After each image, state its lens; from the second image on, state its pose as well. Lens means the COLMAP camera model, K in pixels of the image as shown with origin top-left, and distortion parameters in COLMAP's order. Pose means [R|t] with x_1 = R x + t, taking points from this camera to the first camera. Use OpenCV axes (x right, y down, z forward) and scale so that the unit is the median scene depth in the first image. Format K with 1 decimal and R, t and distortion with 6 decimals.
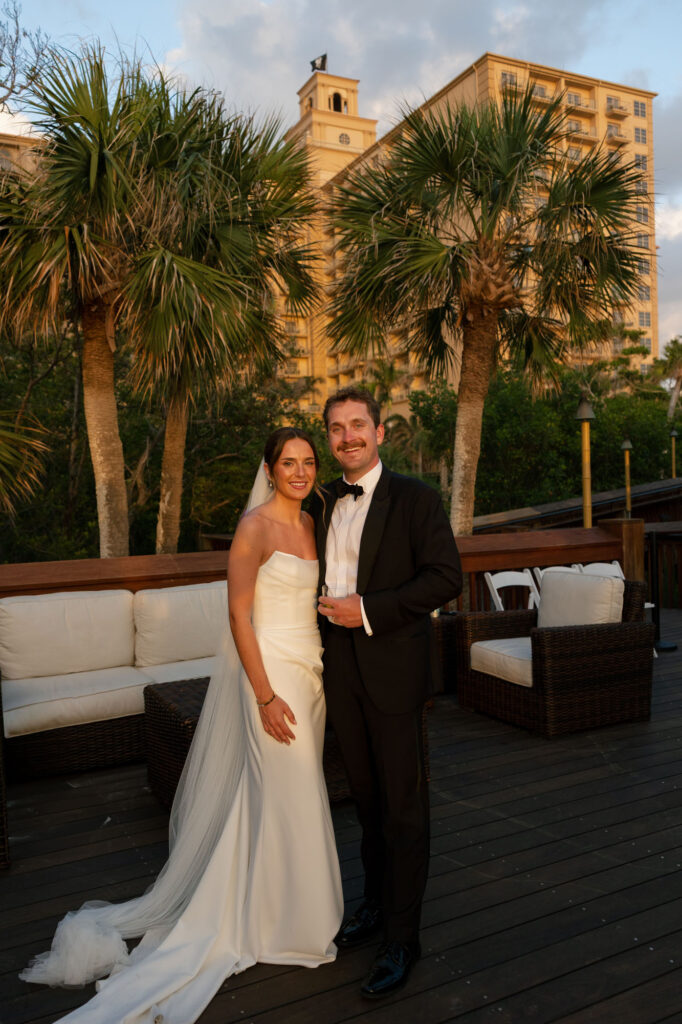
lens RADIAL K [[1041.0, 0, 341.0], [0, 1041.0, 512.0], [0, 0, 1]] dist [0.075745, -0.115912]
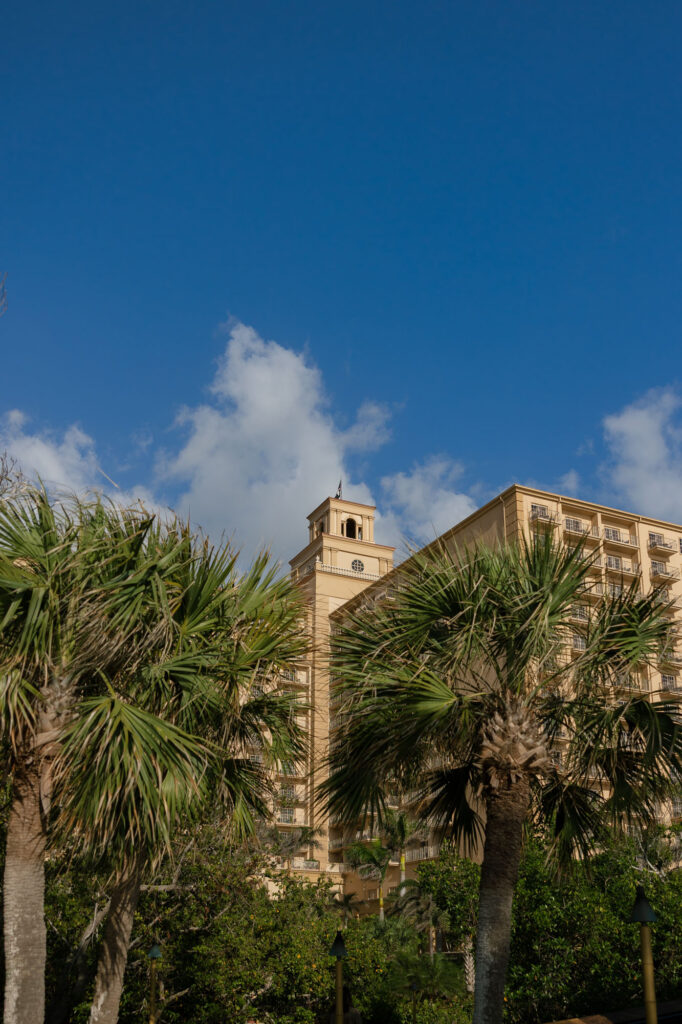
lens RADIAL K [[1041.0, 0, 341.0], [0, 1041.0, 512.0], [0, 0, 1]] dist [0.075745, -0.115912]
pose [[0.997752, 0.041059, -0.052966, 0.035705], [-0.056928, 0.936296, -0.346567, -0.087942], [0.035362, 0.348803, 0.936529, 0.142775]]
